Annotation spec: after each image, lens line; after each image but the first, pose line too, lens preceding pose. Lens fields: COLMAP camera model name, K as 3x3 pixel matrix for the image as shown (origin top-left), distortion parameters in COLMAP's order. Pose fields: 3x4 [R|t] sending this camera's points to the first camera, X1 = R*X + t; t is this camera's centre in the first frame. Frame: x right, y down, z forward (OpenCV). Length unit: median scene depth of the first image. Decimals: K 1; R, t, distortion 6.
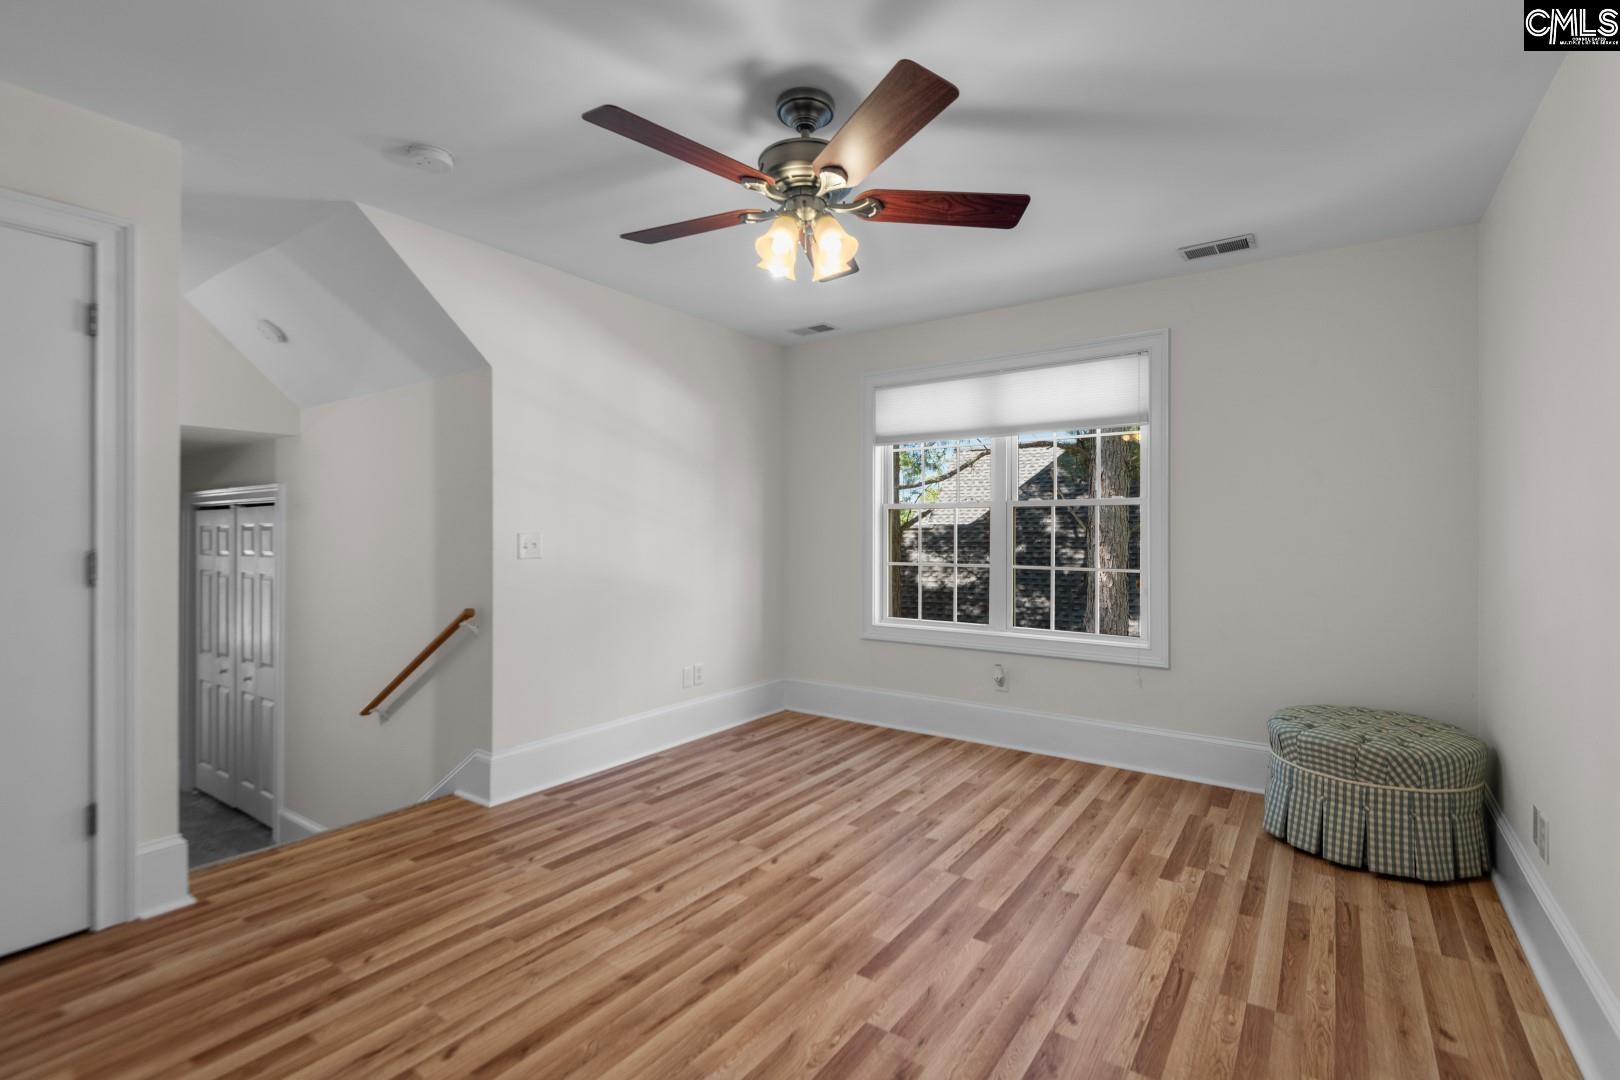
lens RADIAL K [[747.3, 0, 819.4], [0, 747.3, 535.1], [0, 0, 1]] dist [0.012302, -0.006212]
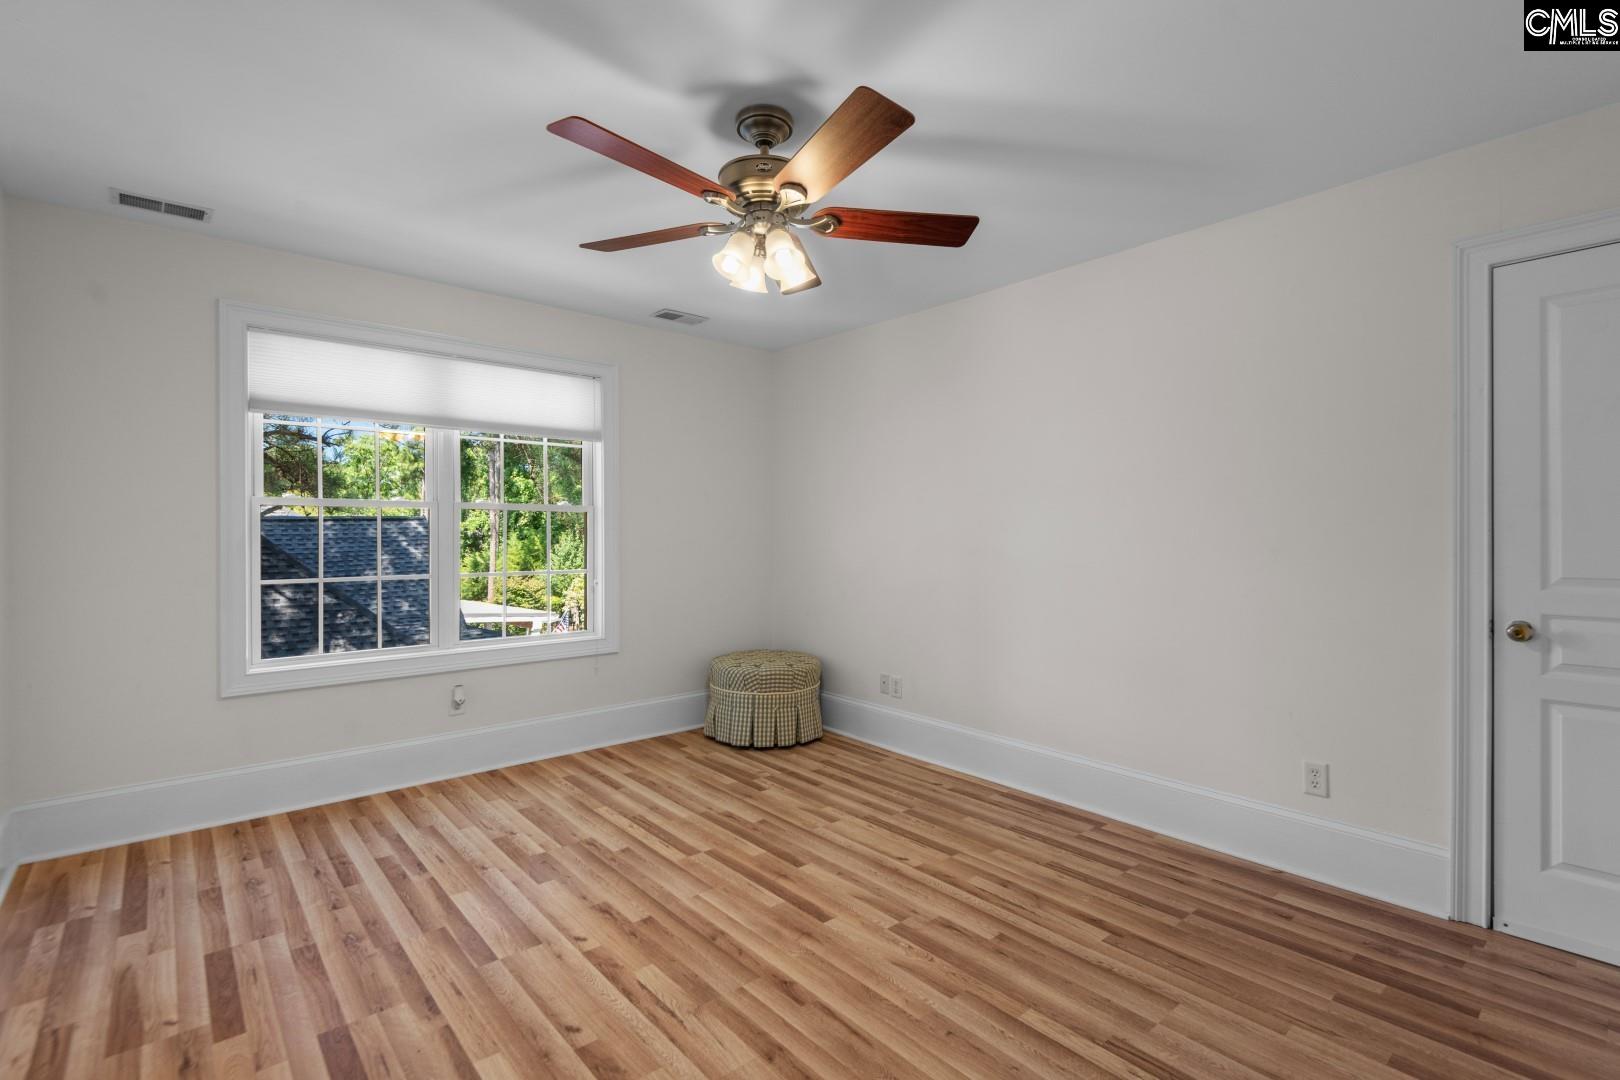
lens RADIAL K [[747.3, 0, 821.3], [0, 747.3, 530.5], [0, 0, 1]] dist [0.012302, -0.006212]
pose [[0.250857, -0.000416, 0.968024, -0.676187], [0.013843, 0.999899, -0.003157, -0.004313], [-0.967925, 0.014192, 0.250837, 0.455522]]
